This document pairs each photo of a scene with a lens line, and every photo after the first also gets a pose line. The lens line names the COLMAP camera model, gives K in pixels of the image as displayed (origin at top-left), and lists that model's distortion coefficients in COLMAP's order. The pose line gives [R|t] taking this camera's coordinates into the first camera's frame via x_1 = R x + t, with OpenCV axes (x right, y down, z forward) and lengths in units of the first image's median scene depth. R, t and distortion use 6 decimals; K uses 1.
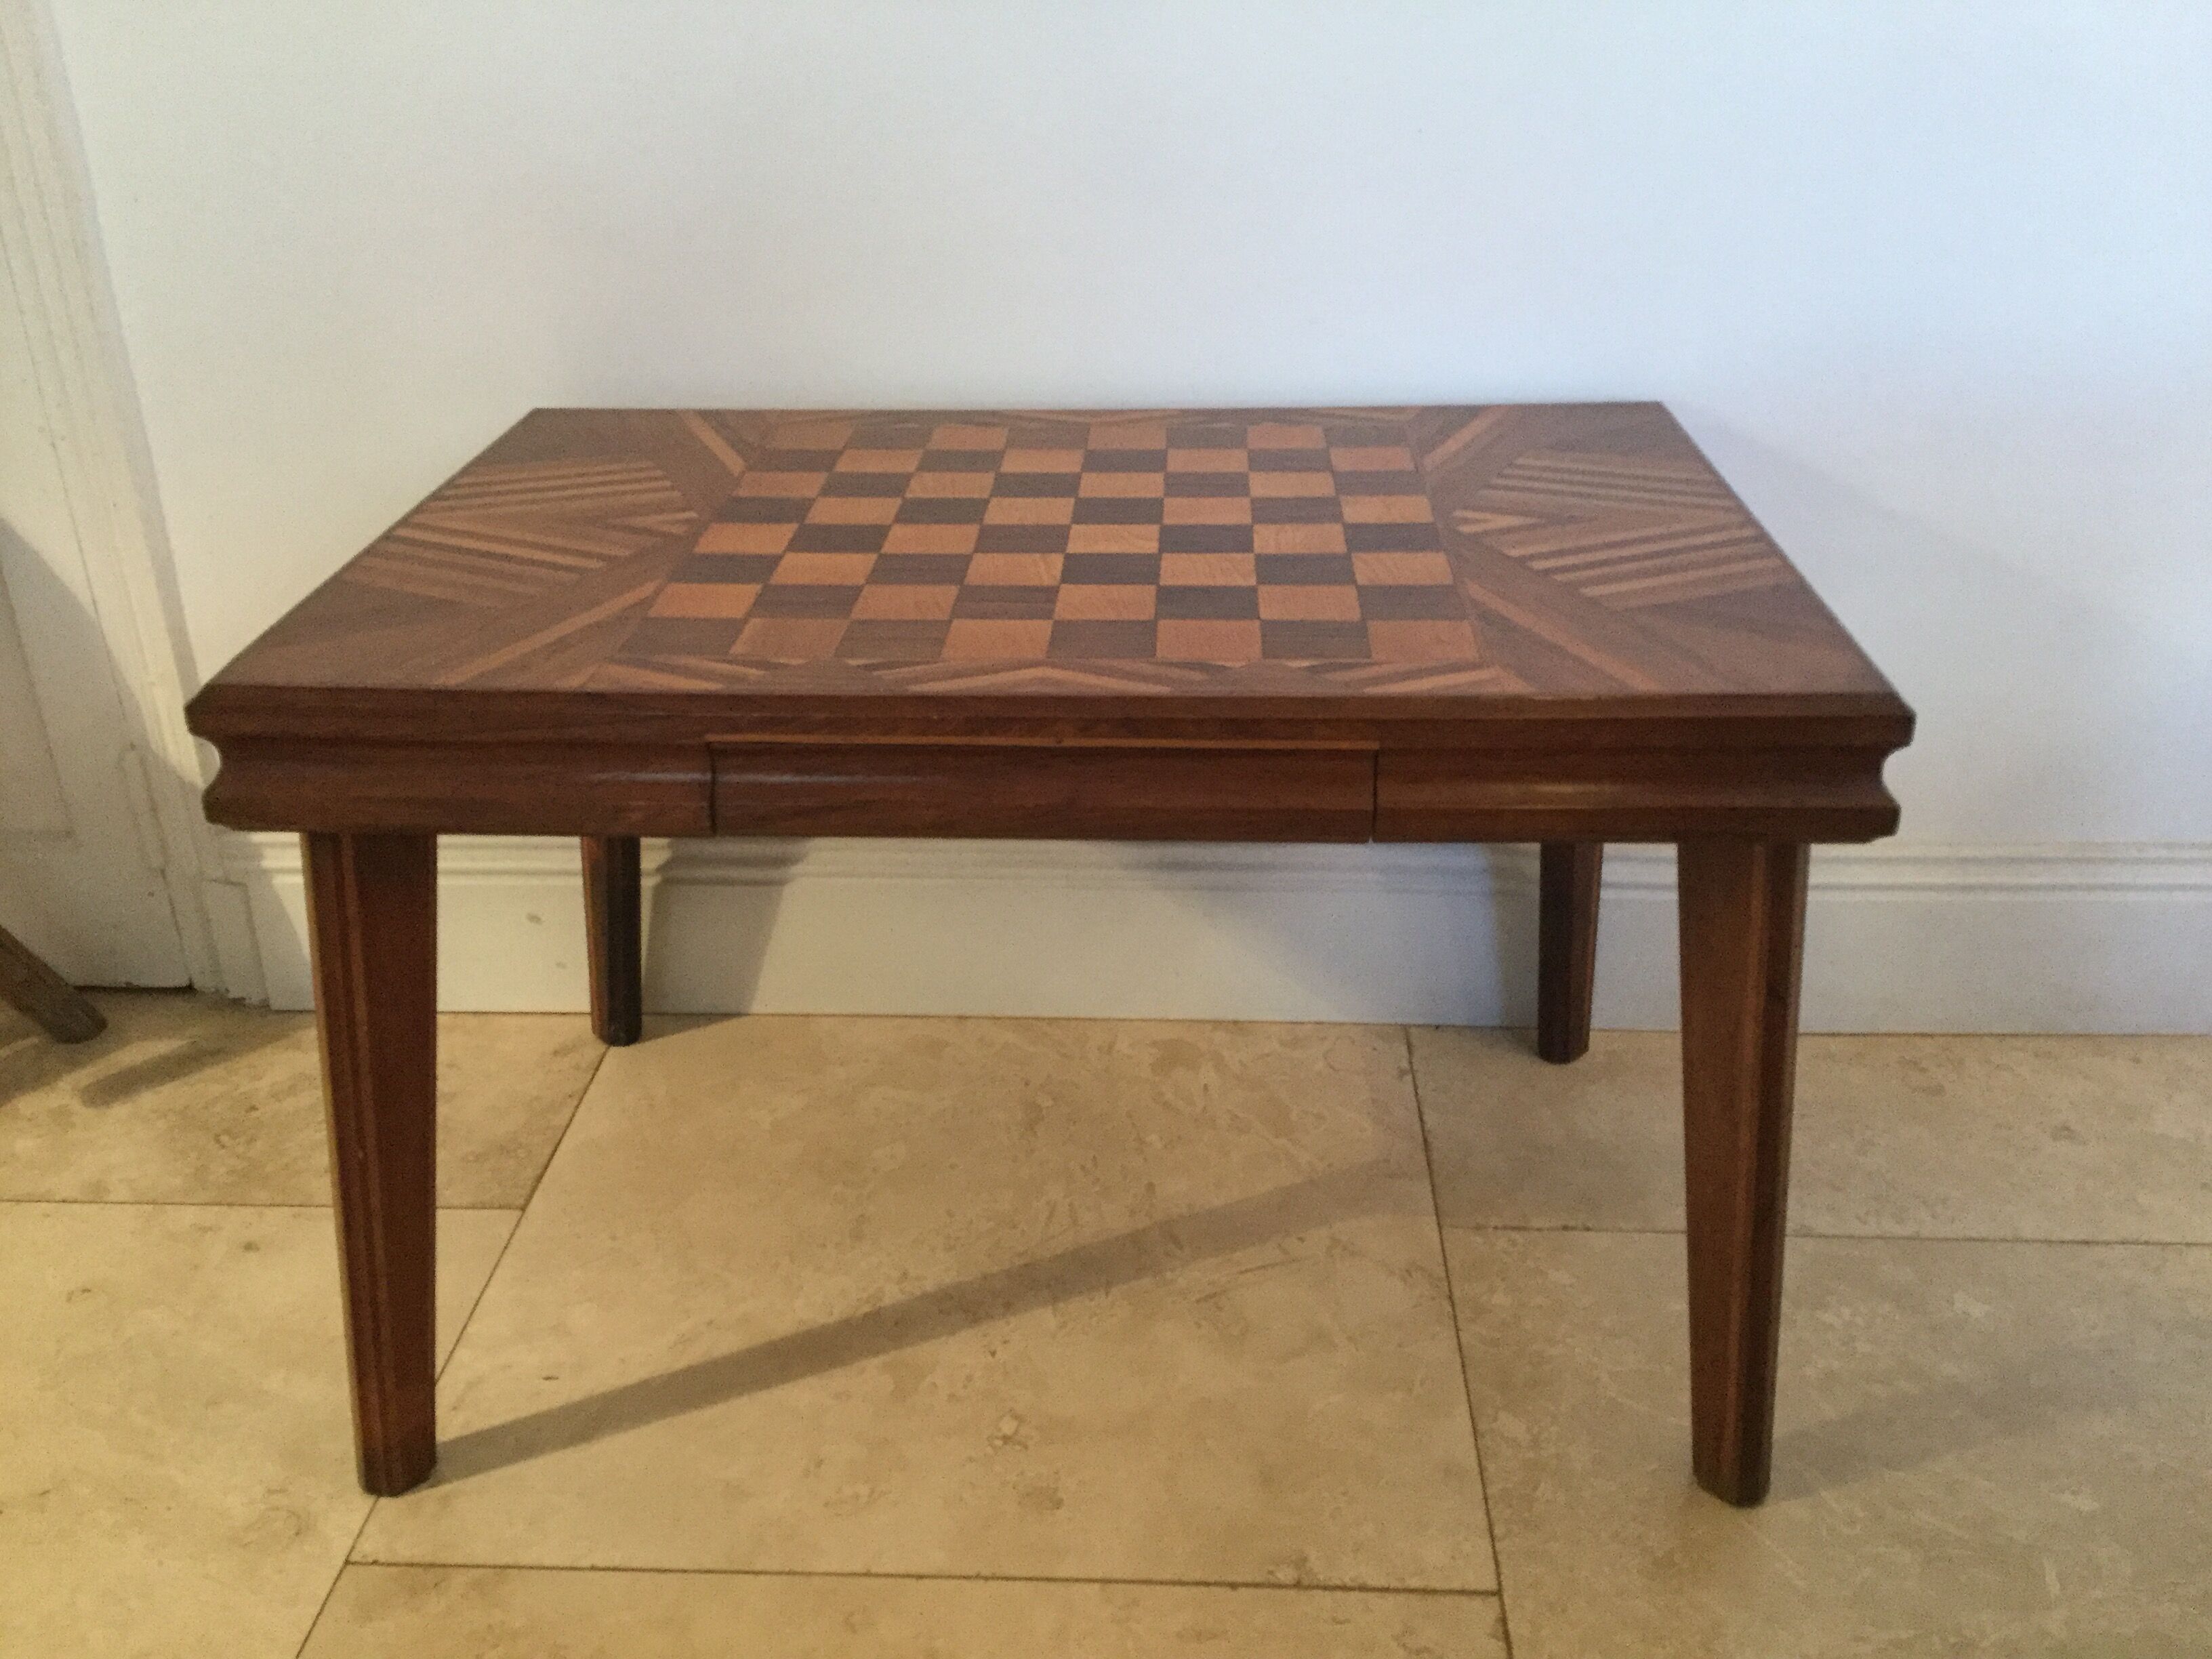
lens RADIAL K [[2045.9, 0, 1097.3], [0, 2045.9, 817.3], [0, 0, 1]] dist [-0.027530, 0.000000]
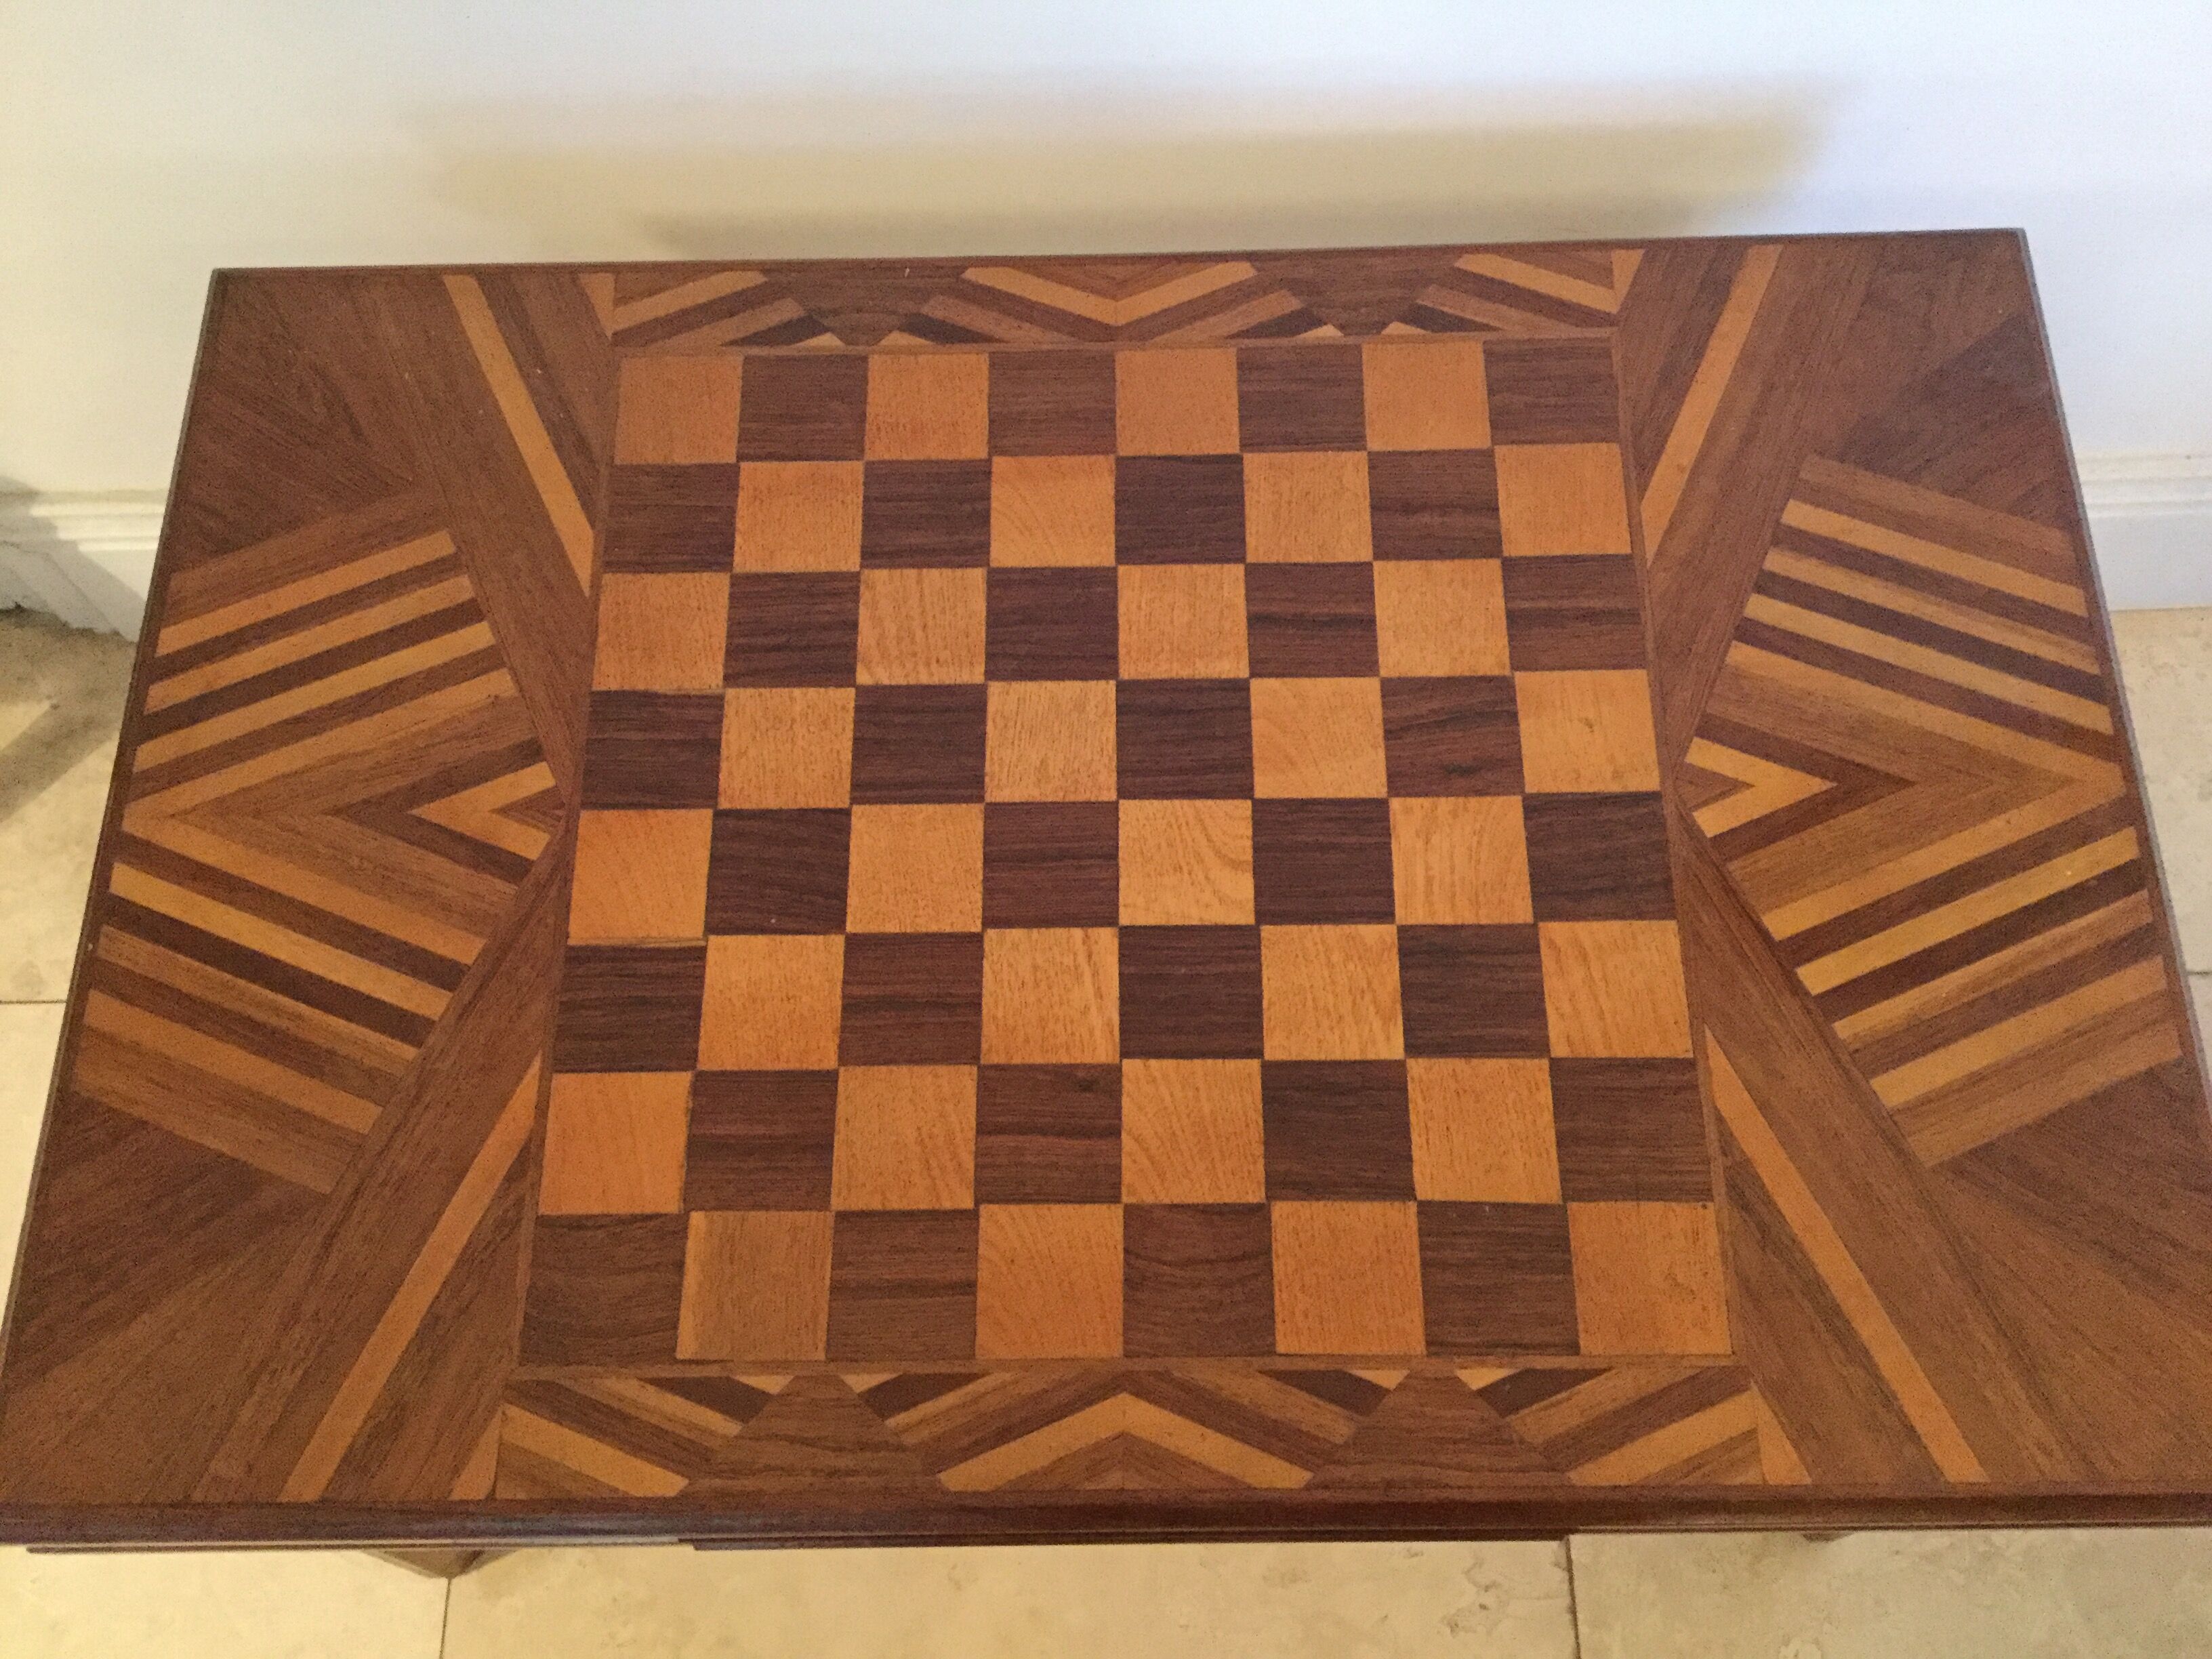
lens RADIAL K [[2045.9, 0, 1109.7], [0, 2045.9, 778.1], [0, 0, 1]] dist [-0.027530, 0.000000]
pose [[0.998477, -0.054122, 0.010741, -0.020309], [0.033313, 0.746479, 0.664574, -0.536023], [-0.043986, -0.663204, 0.747145, 0.457935]]
